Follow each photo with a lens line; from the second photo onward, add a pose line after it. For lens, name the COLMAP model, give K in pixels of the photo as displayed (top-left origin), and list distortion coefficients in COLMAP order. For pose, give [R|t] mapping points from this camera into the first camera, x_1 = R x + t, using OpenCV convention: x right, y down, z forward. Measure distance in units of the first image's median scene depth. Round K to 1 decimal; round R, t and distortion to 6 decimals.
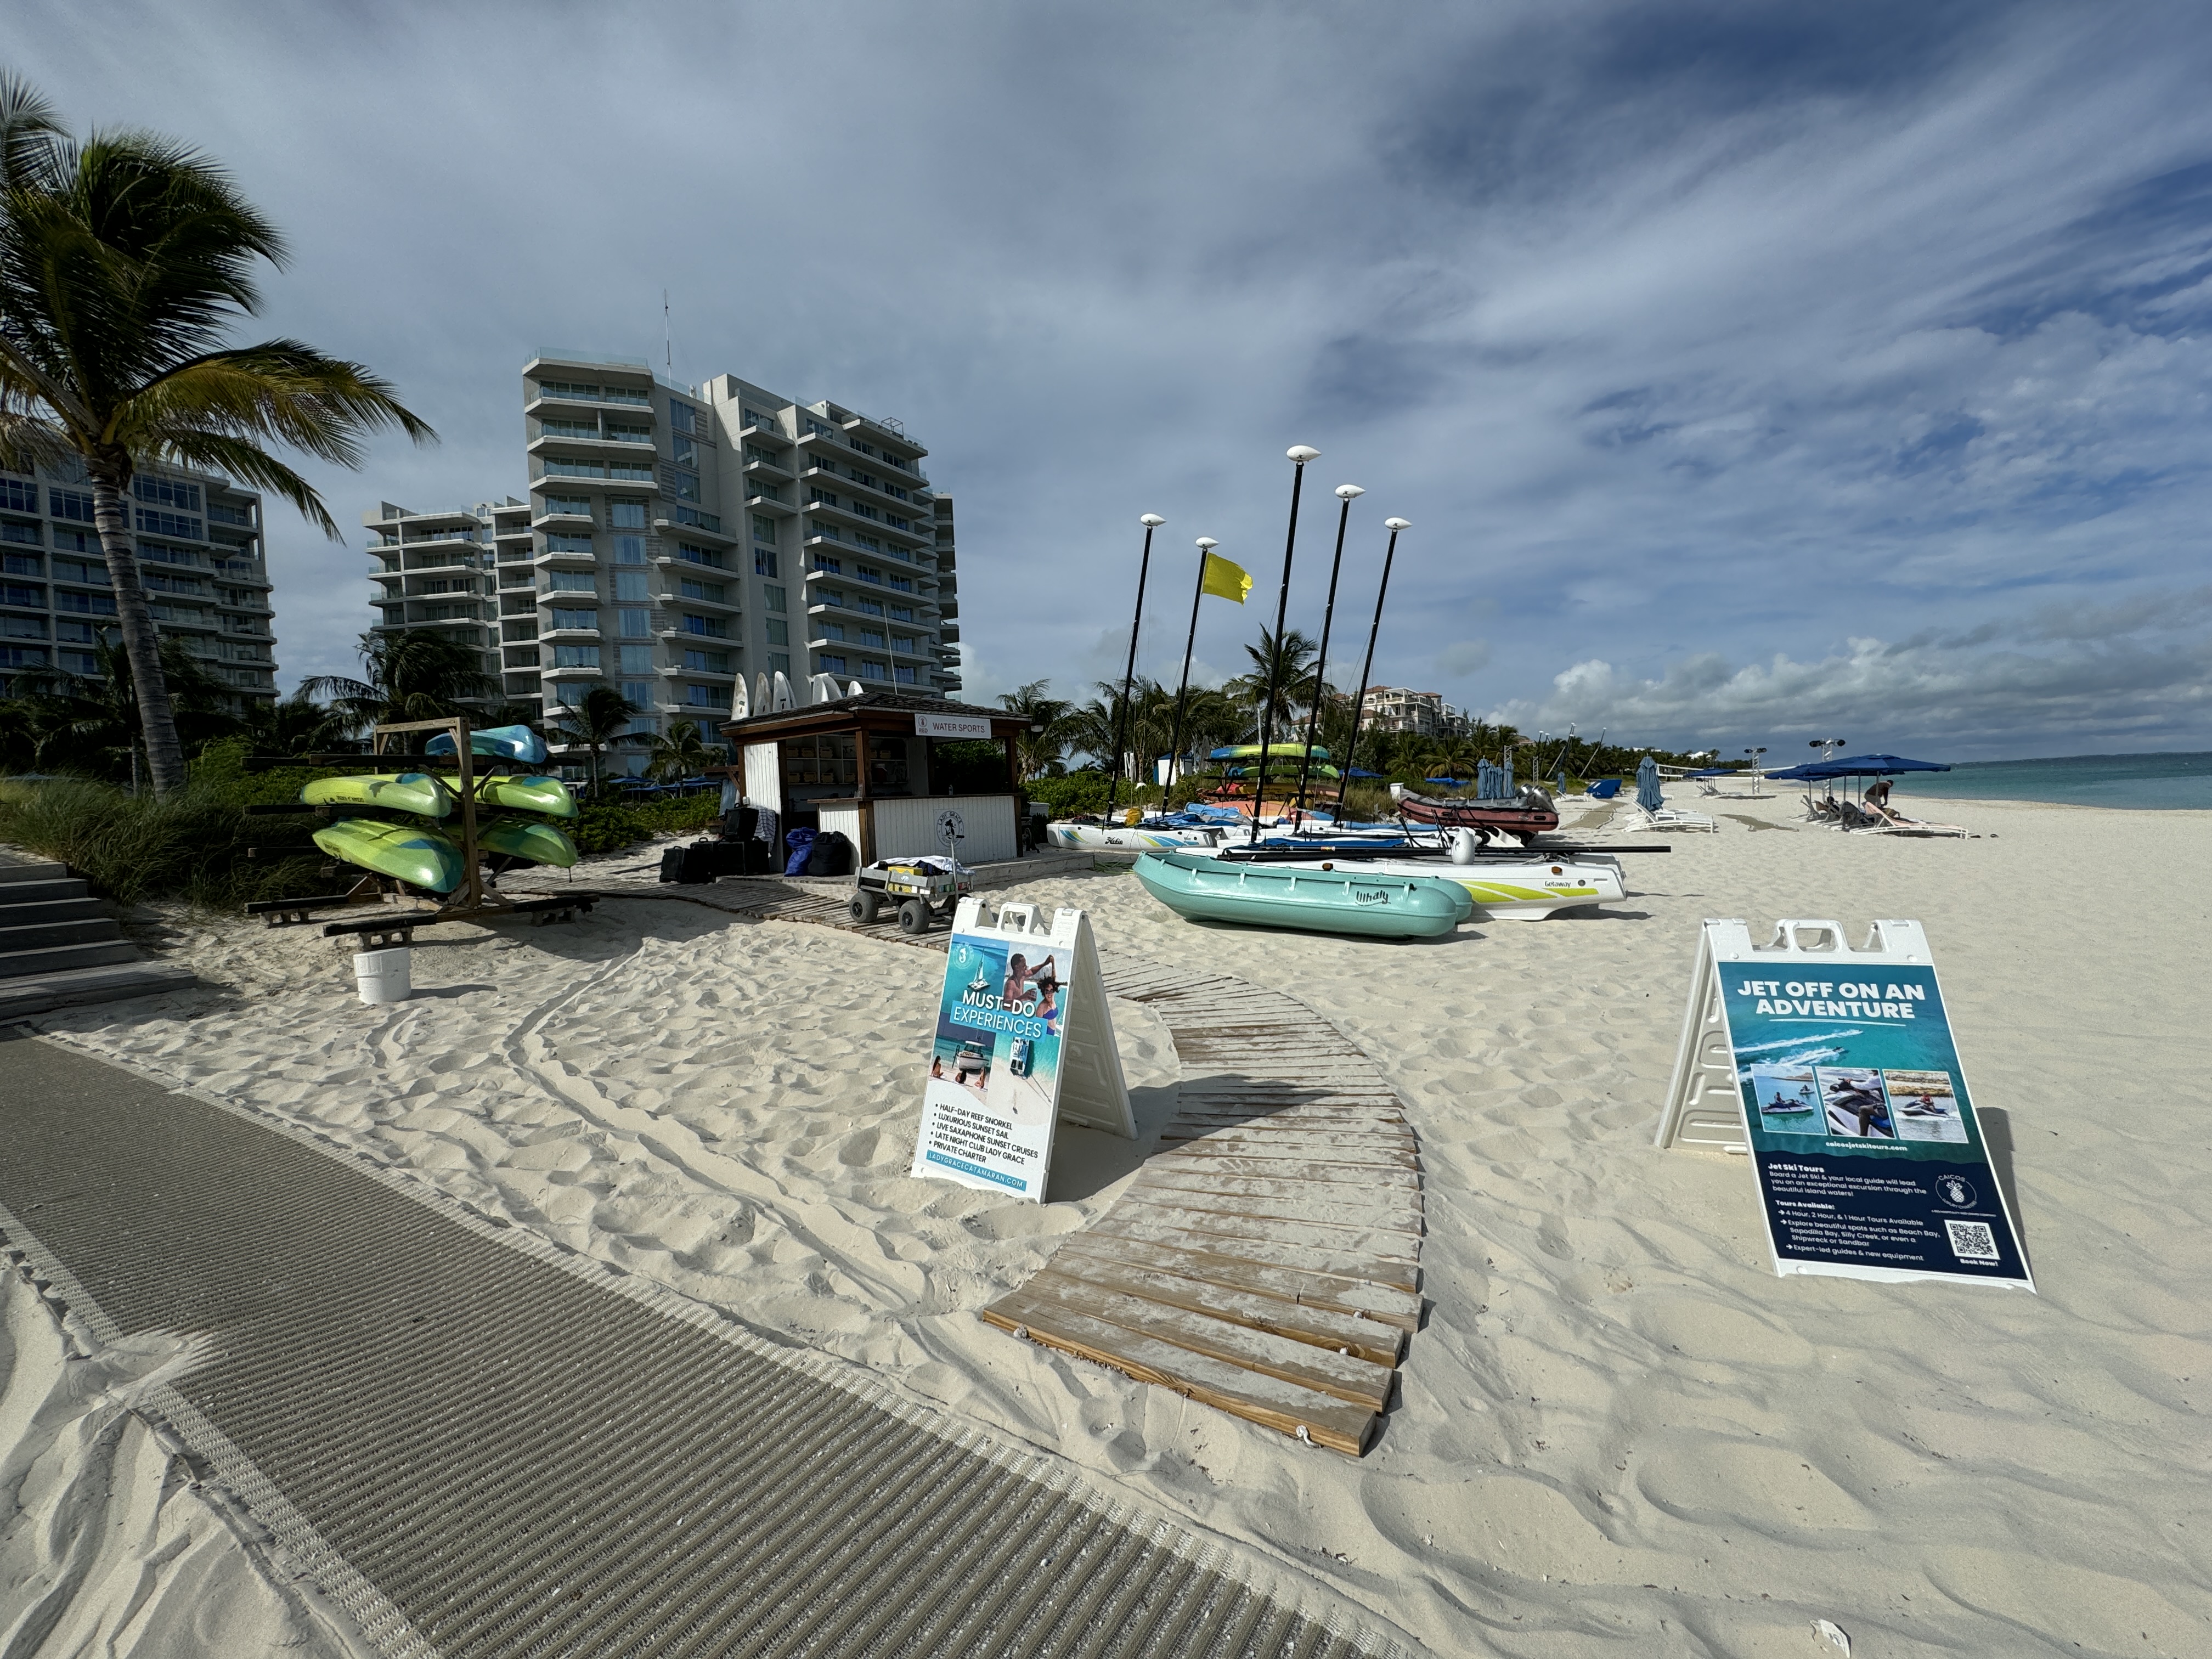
lens RADIAL K [[906.2, 0, 1110.4], [0, 906.2, 800.3], [0, 0, 1]] dist [0.000263, -0.000500]
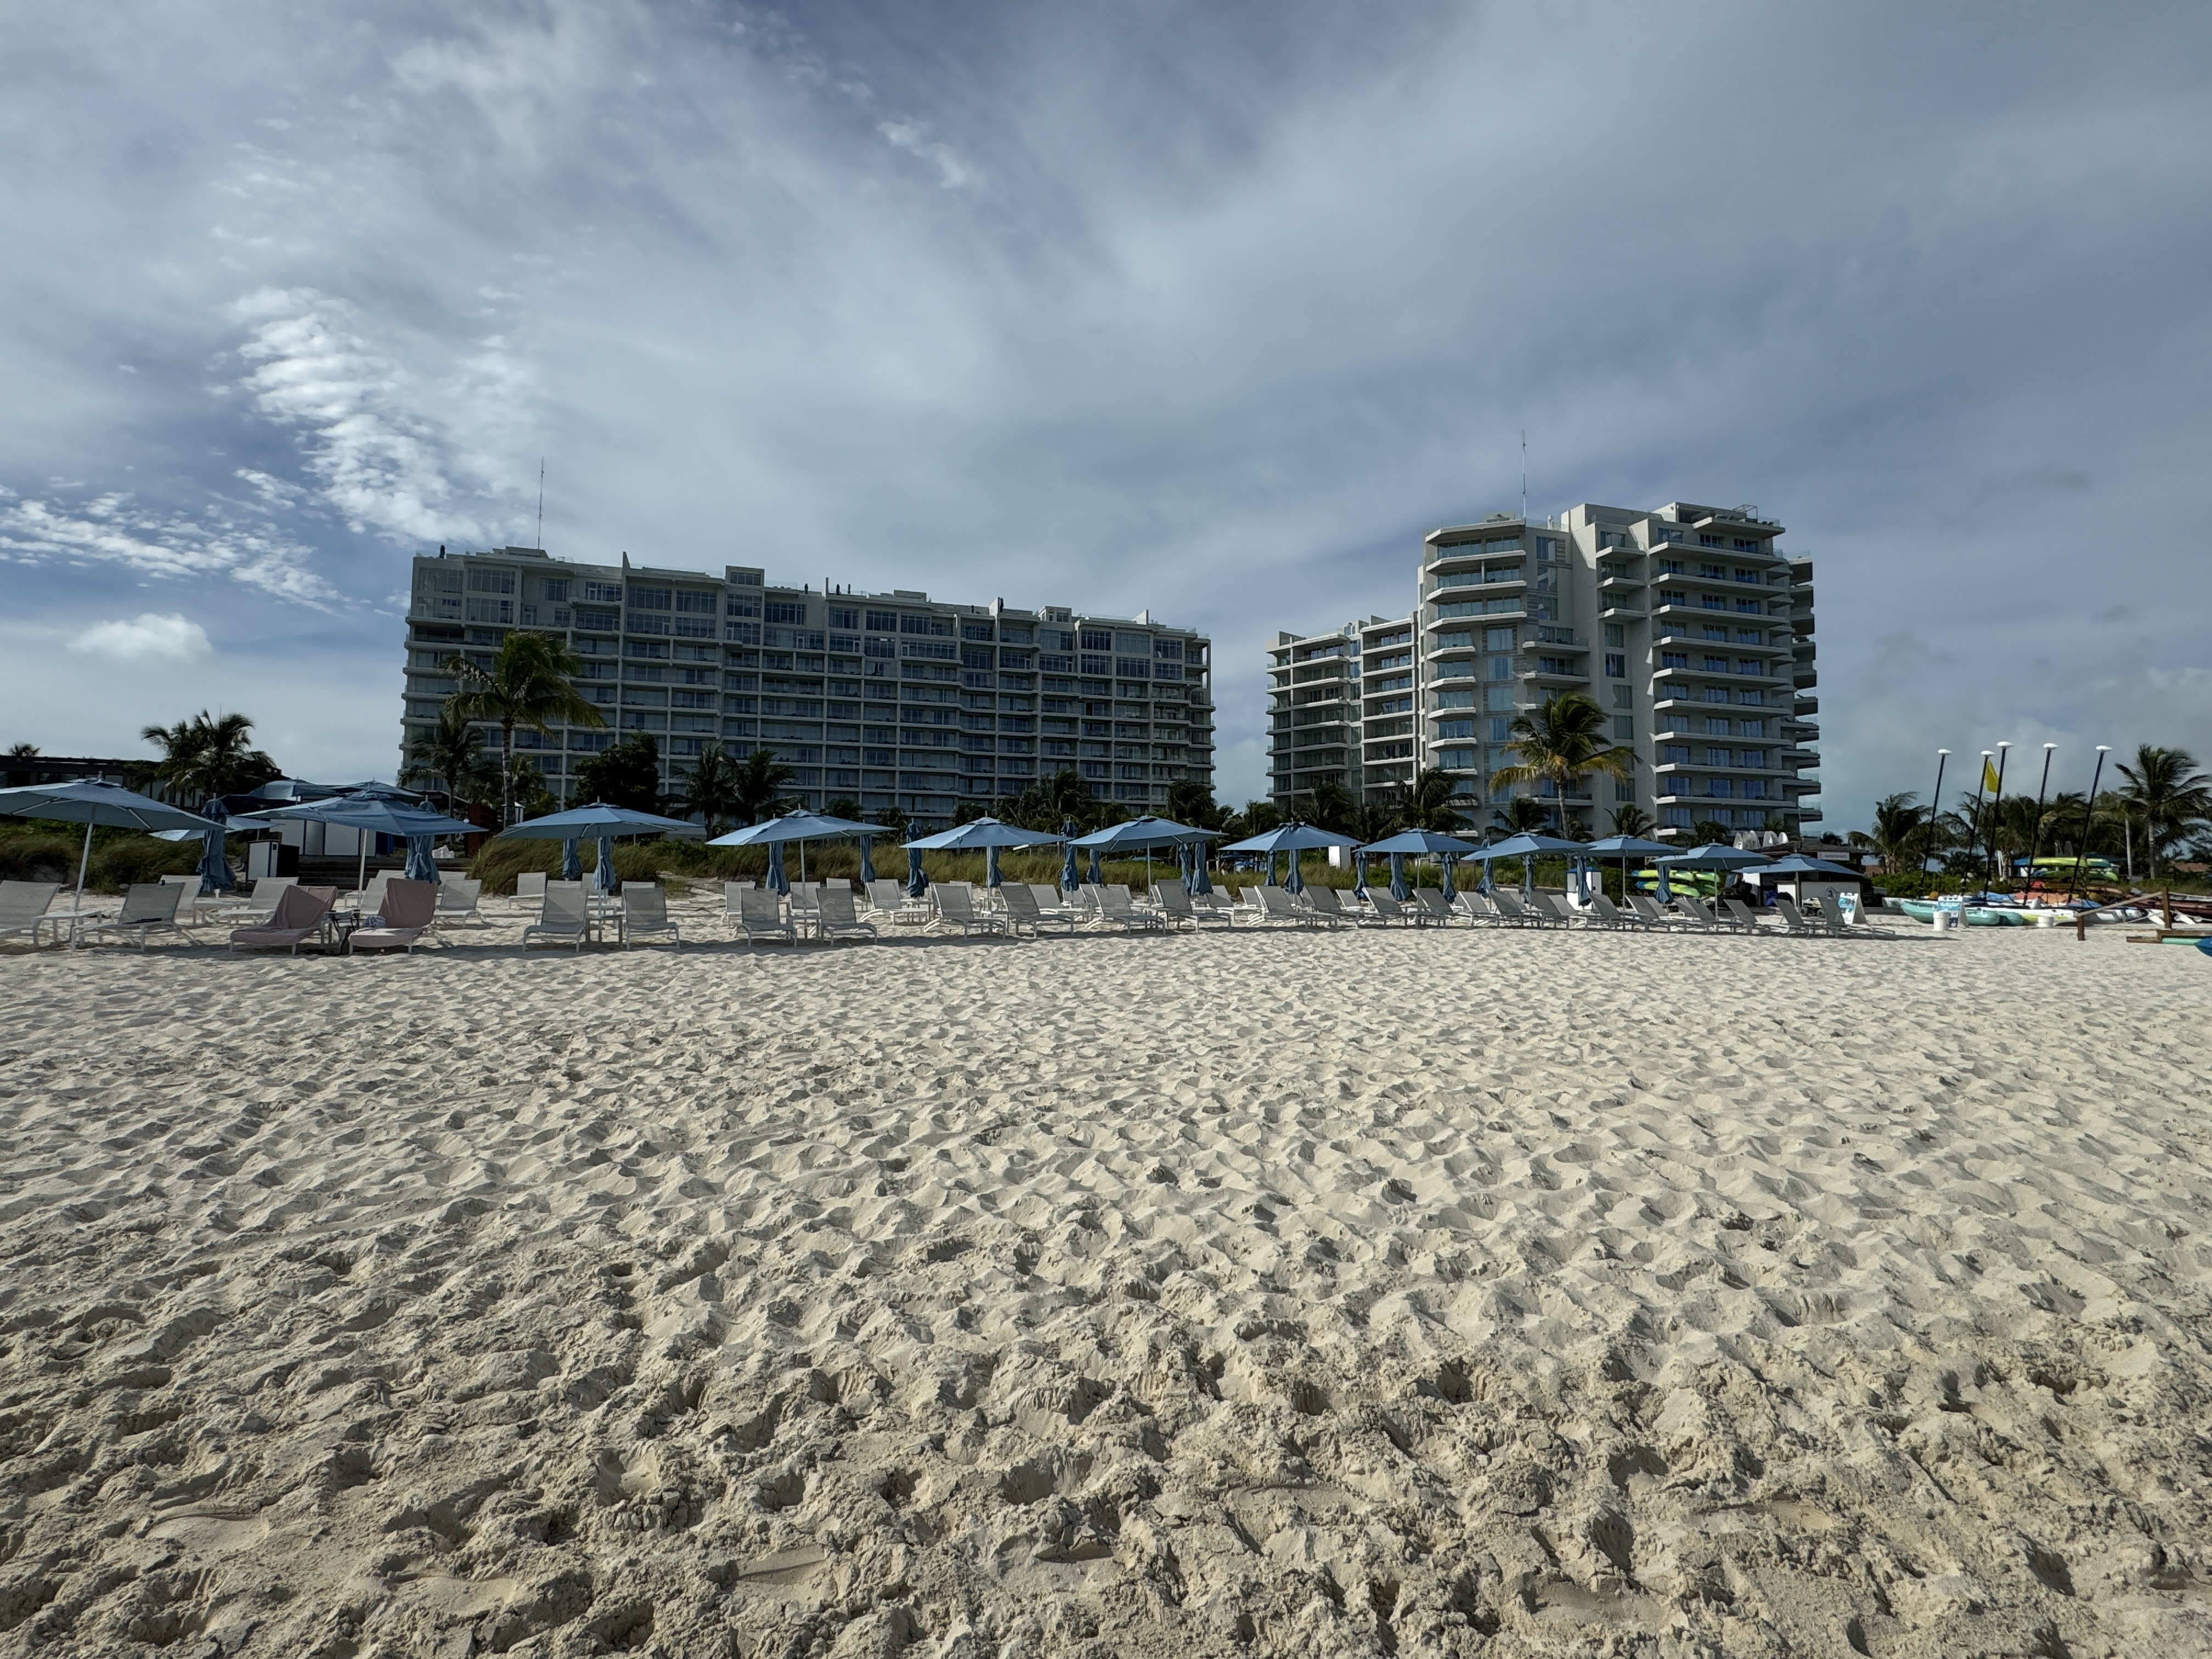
lens RADIAL K [[1134.4, 0, 1106.0], [0, 1134.4, 829.5], [0, 0, 1]] dist [0.025942, -0.034511]
pose [[0.754752, 0.008231, -0.655958, 0.059861], [-0.039472, 0.998679, -0.032885, 0.005447], [0.654821, 0.050712, 0.754080, -0.430455]]
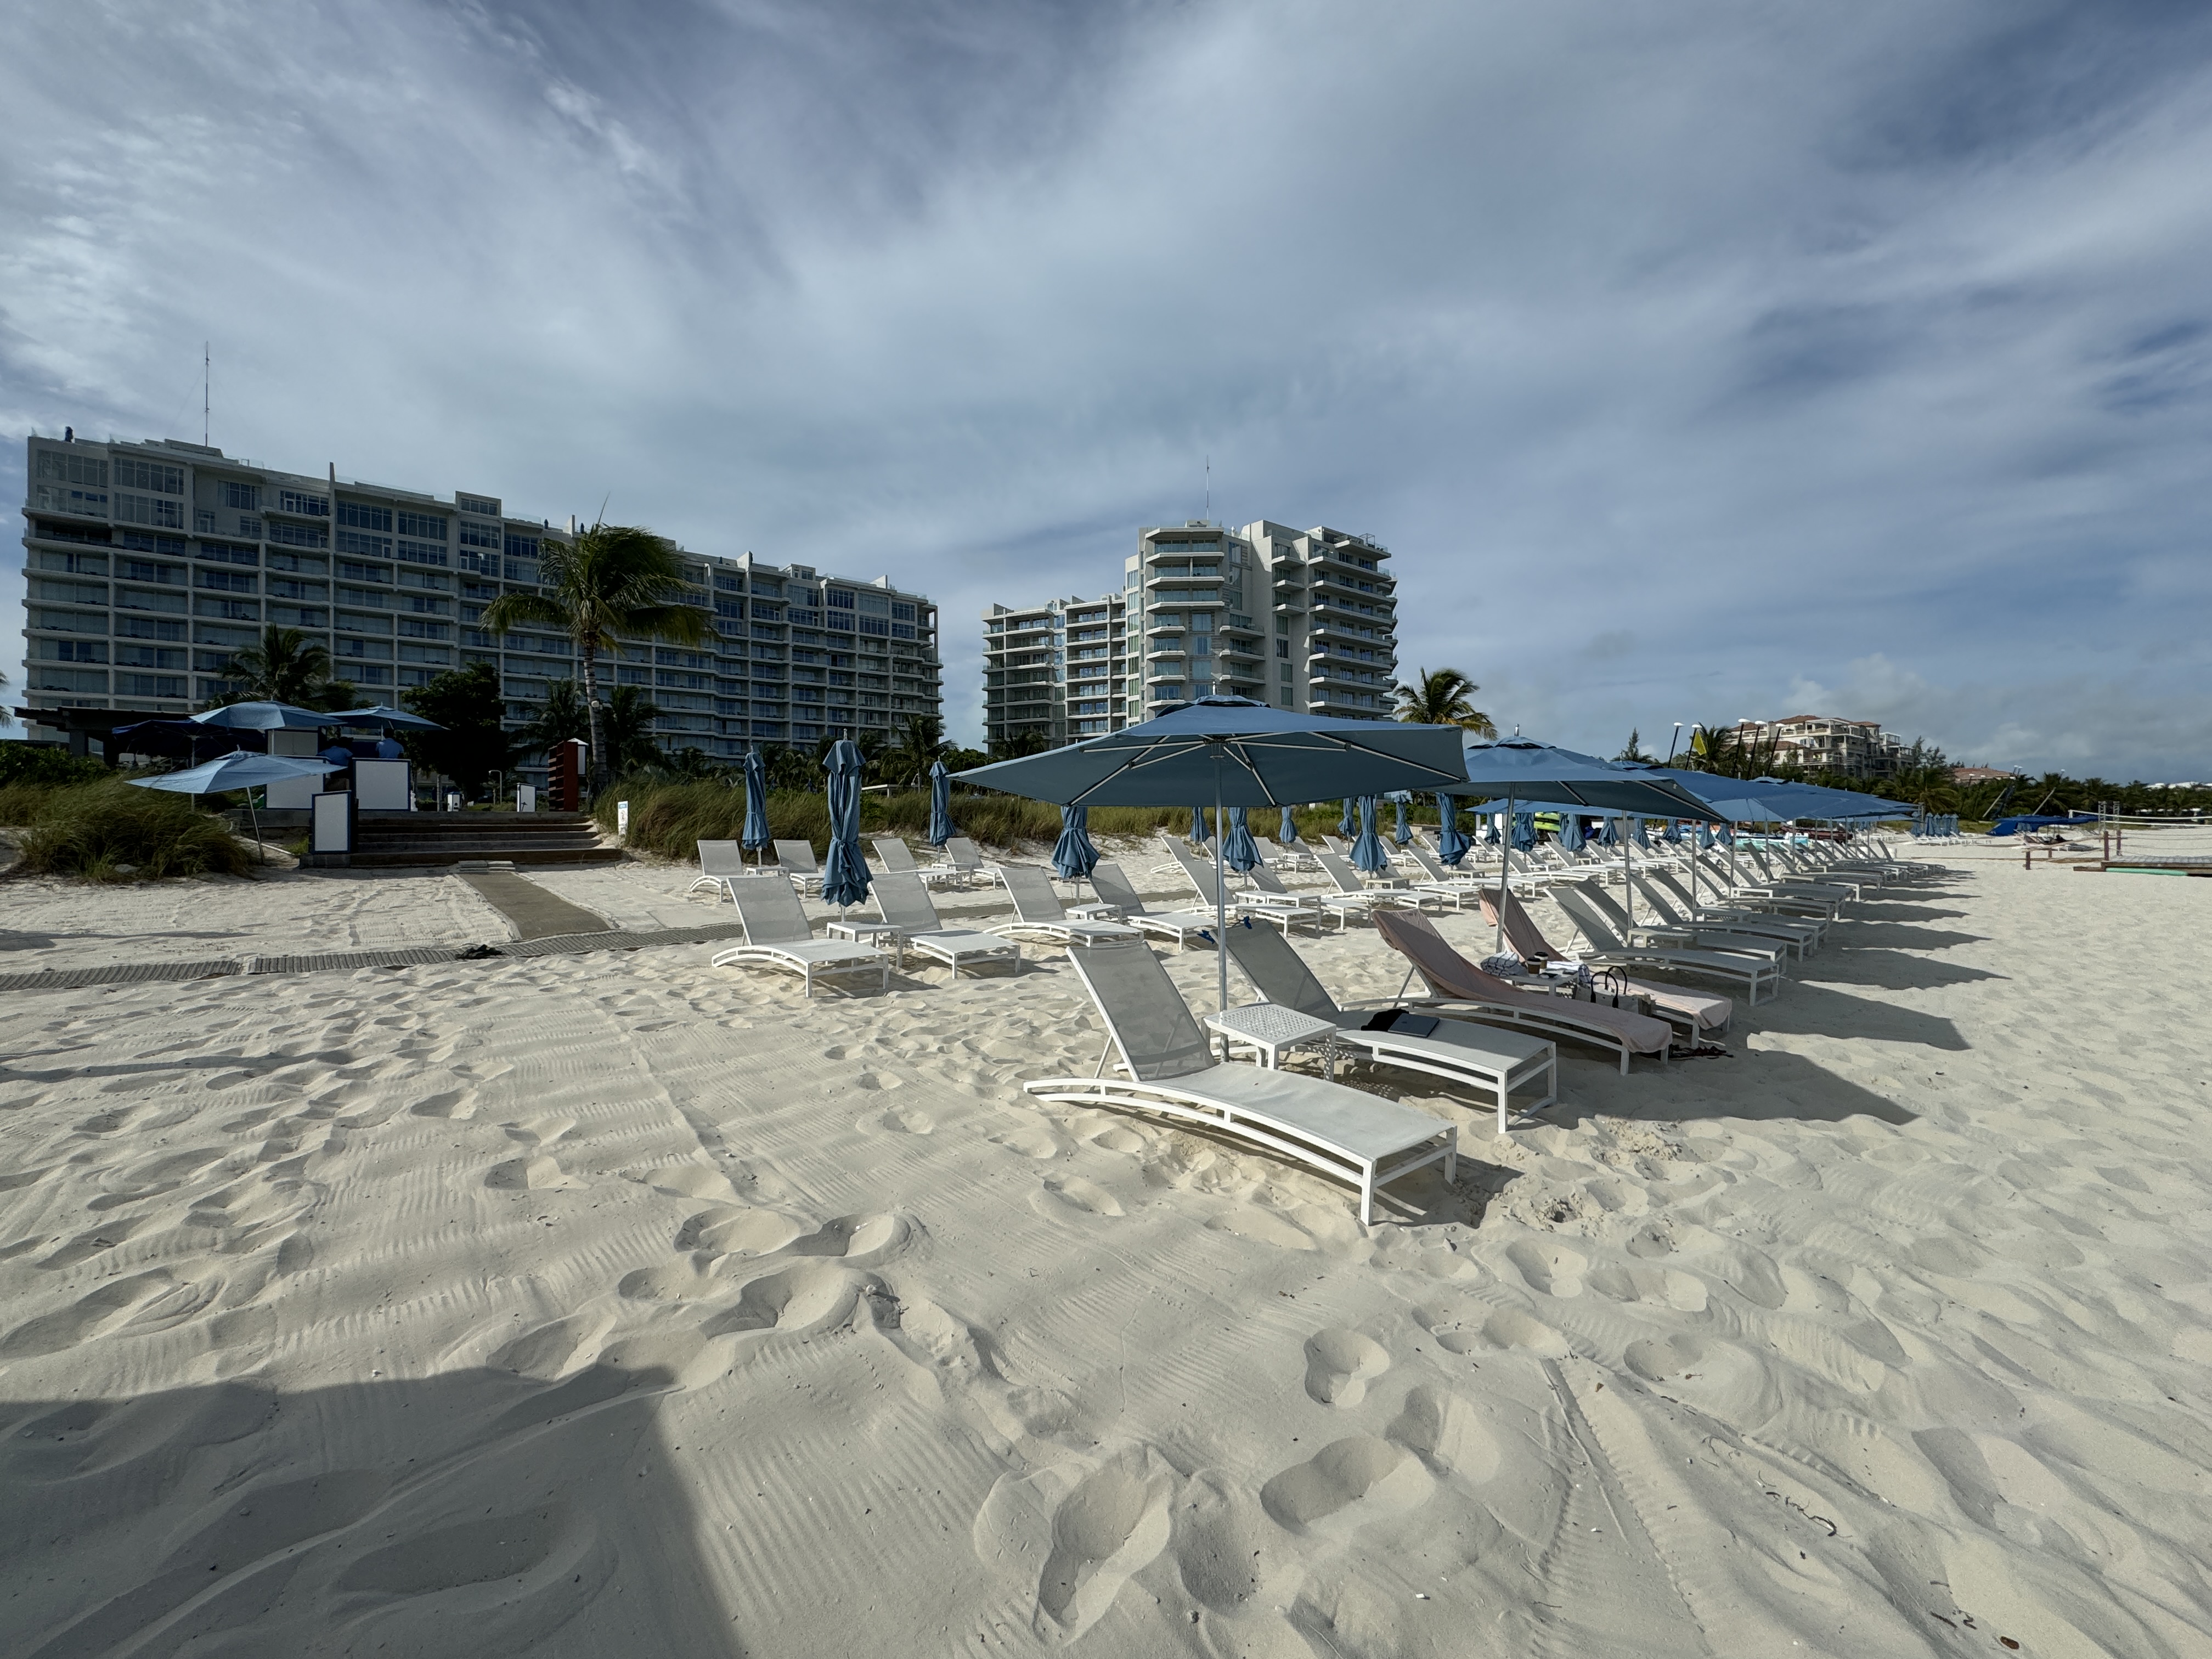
lens RADIAL K [[906.2, 0, 1110.4], [0, 906.2, 800.3], [0, 0, 1]] dist [0.000263, -0.000500]
pose [[0.935724, 0.031062, -0.351363, -0.126082], [-0.036809, 0.999275, -0.009687, -0.000603], [0.350807, 0.021998, 0.936189, -0.418565]]
